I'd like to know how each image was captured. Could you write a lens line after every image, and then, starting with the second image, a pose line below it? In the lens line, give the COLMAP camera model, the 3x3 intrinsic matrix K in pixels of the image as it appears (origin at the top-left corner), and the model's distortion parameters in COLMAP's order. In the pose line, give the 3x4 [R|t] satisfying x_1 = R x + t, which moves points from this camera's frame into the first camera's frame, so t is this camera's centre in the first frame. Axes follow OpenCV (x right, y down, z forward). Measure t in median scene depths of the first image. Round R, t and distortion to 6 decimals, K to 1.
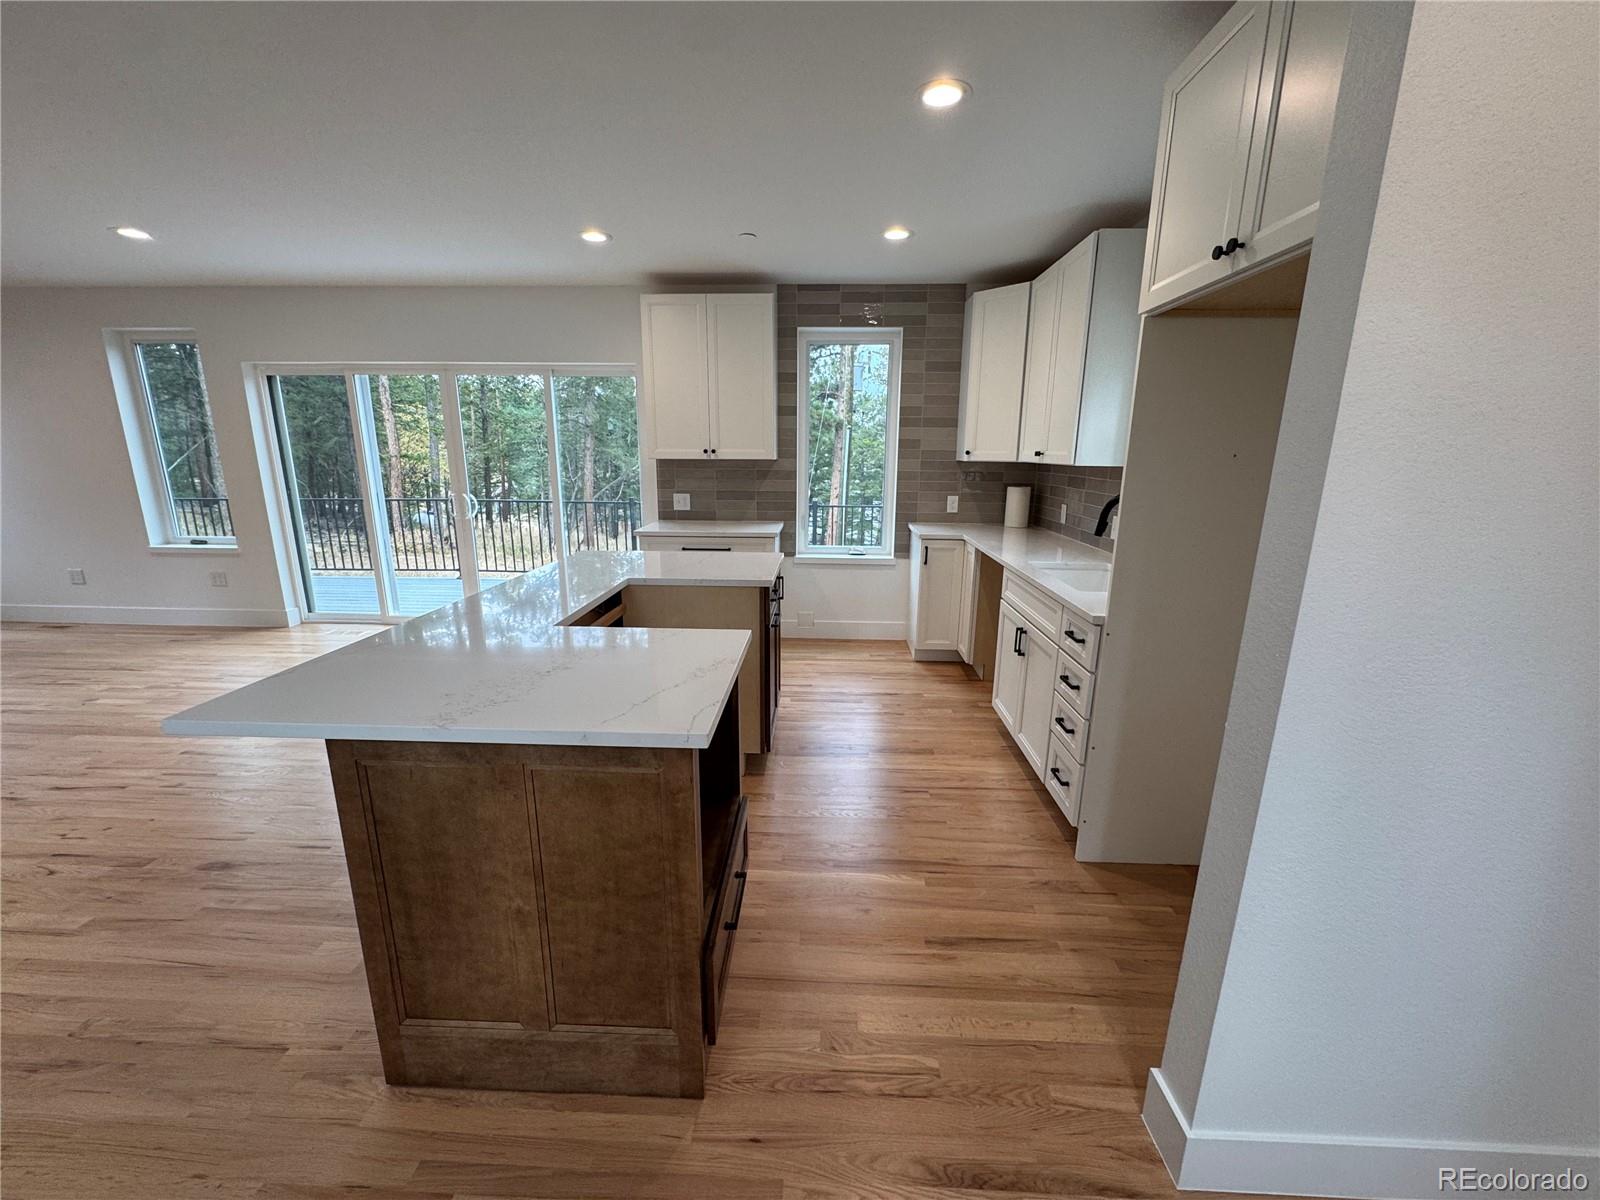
lens RADIAL K [[637.2, 0, 790.9], [0, 637.2, 597.1], [0, 0, 1]] dist [-0.003000, 0.001059]
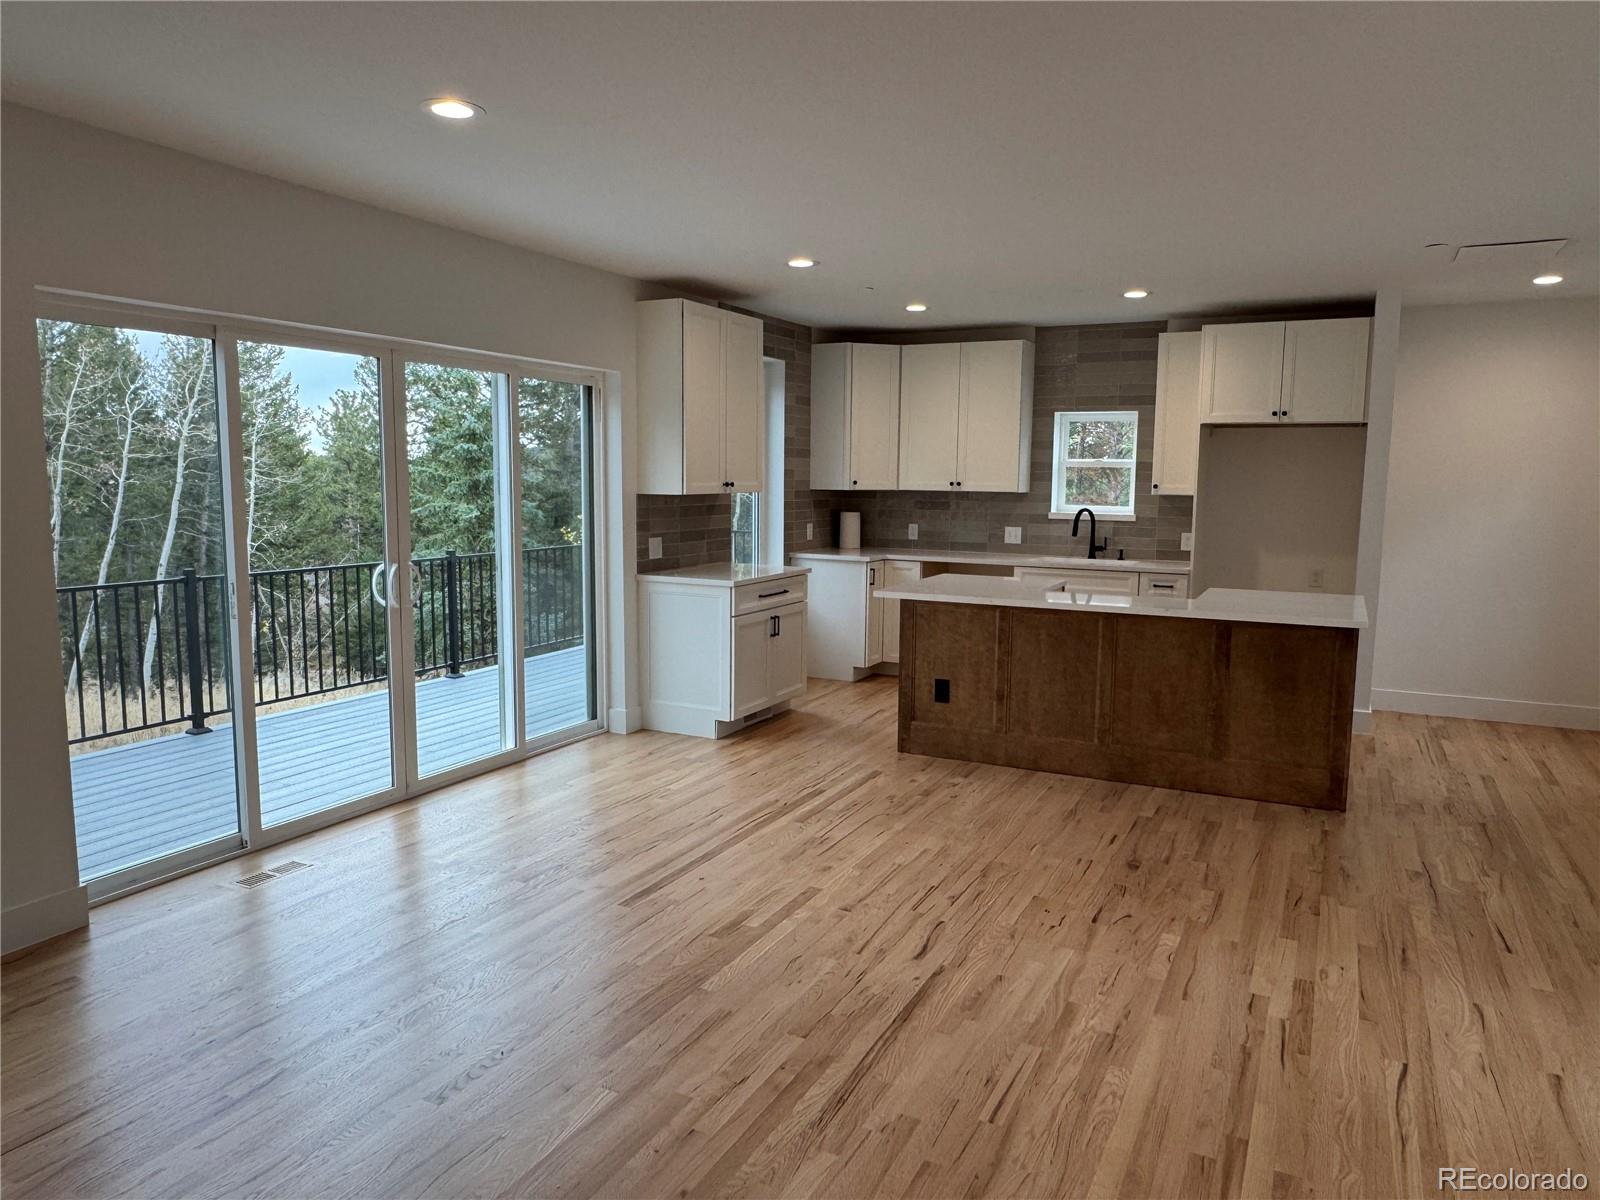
lens RADIAL K [[1065.2, 0, 799.5], [0, 1065.2, 602.0], [0, 0, 1]] dist [-0.004882, 0.006649]
pose [[0.408012, -0.111526, 0.906139, -1.617233], [0.203779, 0.978597, 0.028687, -0.109485], [-0.889944, 0.172947, 0.422006, 0.389952]]
